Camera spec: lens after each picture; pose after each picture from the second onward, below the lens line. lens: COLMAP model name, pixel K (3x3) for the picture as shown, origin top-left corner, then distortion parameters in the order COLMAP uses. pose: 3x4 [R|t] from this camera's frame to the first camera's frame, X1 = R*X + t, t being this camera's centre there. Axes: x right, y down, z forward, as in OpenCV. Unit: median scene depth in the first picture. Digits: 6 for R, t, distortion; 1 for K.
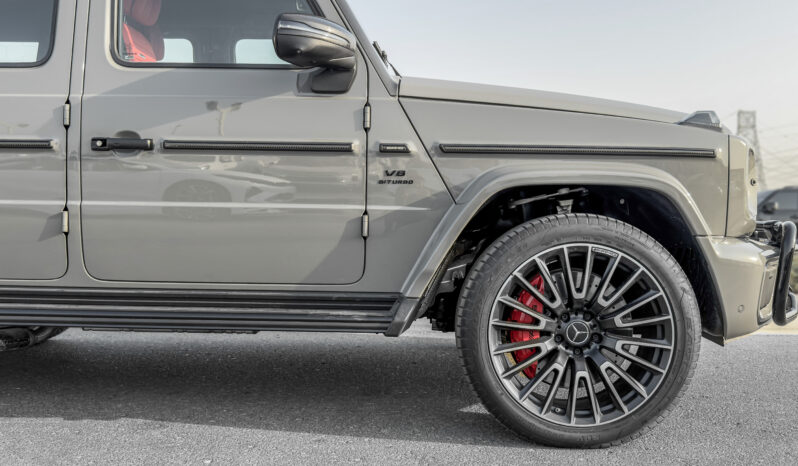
lens RADIAL K [[669.0, 0, 415.6], [0, 669.0, 234.0], [0, 0, 1]] dist [0.003391, 0.002903]
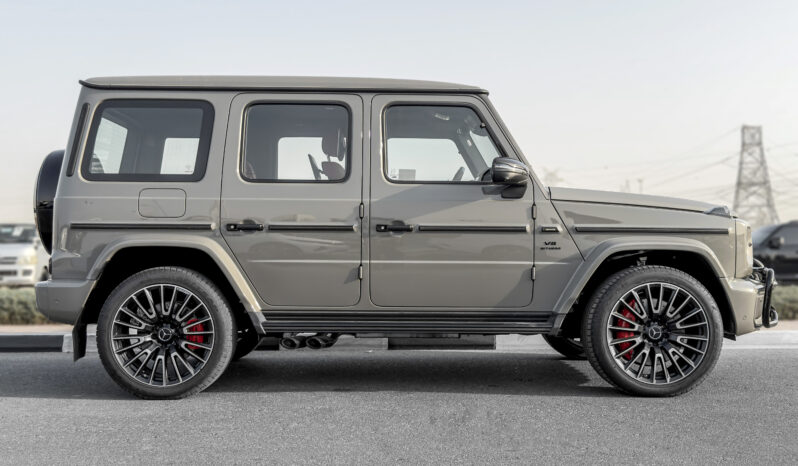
lens RADIAL K [[797.4, 0, 399.0], [0, 797.4, 233.0], [0, 0, 1]] dist [0.001480, -0.003887]
pose [[0.999213, -0.006402, 0.039152, -0.516888], [0.008235, 0.998869, -0.046836, -0.023399], [-0.038808, 0.047121, 0.998135, -1.097452]]
